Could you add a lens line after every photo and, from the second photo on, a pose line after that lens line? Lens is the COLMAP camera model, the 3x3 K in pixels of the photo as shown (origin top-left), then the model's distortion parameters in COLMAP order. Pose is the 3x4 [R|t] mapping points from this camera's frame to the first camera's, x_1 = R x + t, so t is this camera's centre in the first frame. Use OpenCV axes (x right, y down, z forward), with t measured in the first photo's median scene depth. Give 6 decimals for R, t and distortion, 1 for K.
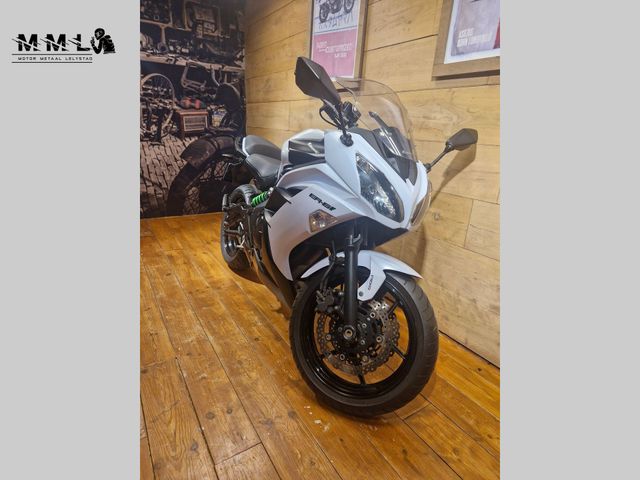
lens RADIAL K [[325.5, 0, 323.2], [0, 325.5, 238.8], [0, 0, 1]] dist [0.003775, -0.000025]
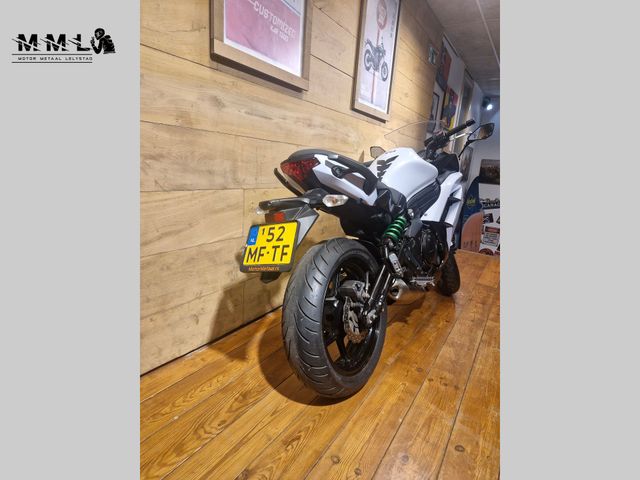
lens RADIAL K [[327.9, 0, 316.7], [0, 327.9, 241.0], [0, 0, 1]] dist [0.000036, -0.000383]
pose [[-0.395210, -0.301224, 0.867798, -0.829762], [0.194437, 0.895868, 0.399518, -0.467825], [-0.897777, 0.326626, -0.295487, 1.422881]]
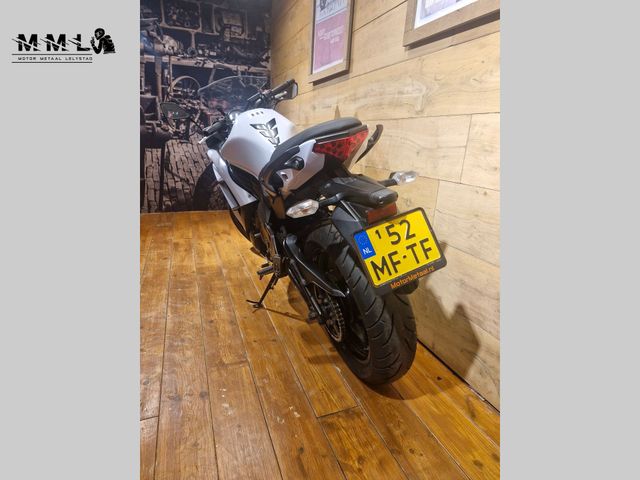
lens RADIAL K [[327.2, 0, 322.7], [0, 327.2, 241.6], [0, 0, 1]] dist [0.001459, -0.000193]
pose [[0.981068, 0.046918, -0.187895, 0.249363], [-0.052086, 0.998386, -0.022656, 0.060183], [0.186528, 0.032014, 0.981928, 0.069221]]
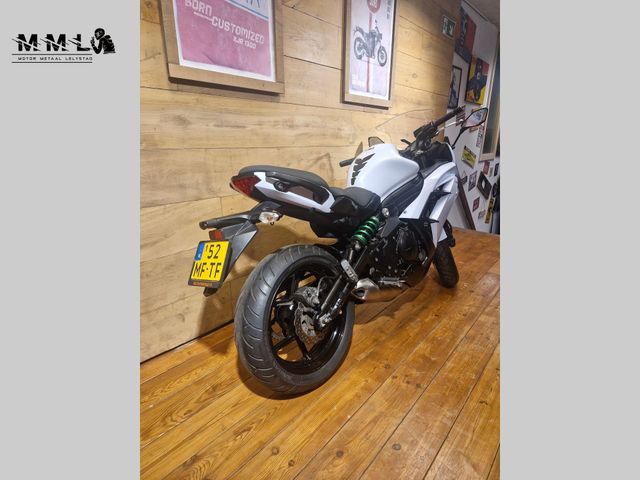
lens RADIAL K [[327.2, 0, 322.7], [0, 327.2, 241.6], [0, 0, 1]] dist [0.001459, -0.000193]
pose [[-0.284808, -0.354983, 0.890433, -0.905675], [0.275150, 0.859542, 0.430675, -0.491221], [-0.918247, 0.367662, -0.147131, 1.225877]]
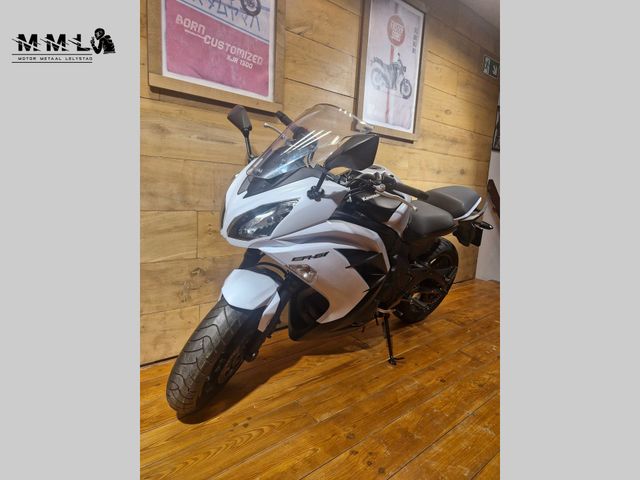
lens RADIAL K [[330.3, 0, 322.3], [0, 330.3, 234.8], [0, 0, 1]] dist [0.001181, -0.000379]
pose [[-0.091292, -0.212879, 0.972804, -0.863439], [0.253995, 0.939596, 0.229448, -0.349331], [-0.962887, 0.268035, -0.031707, 1.044501]]
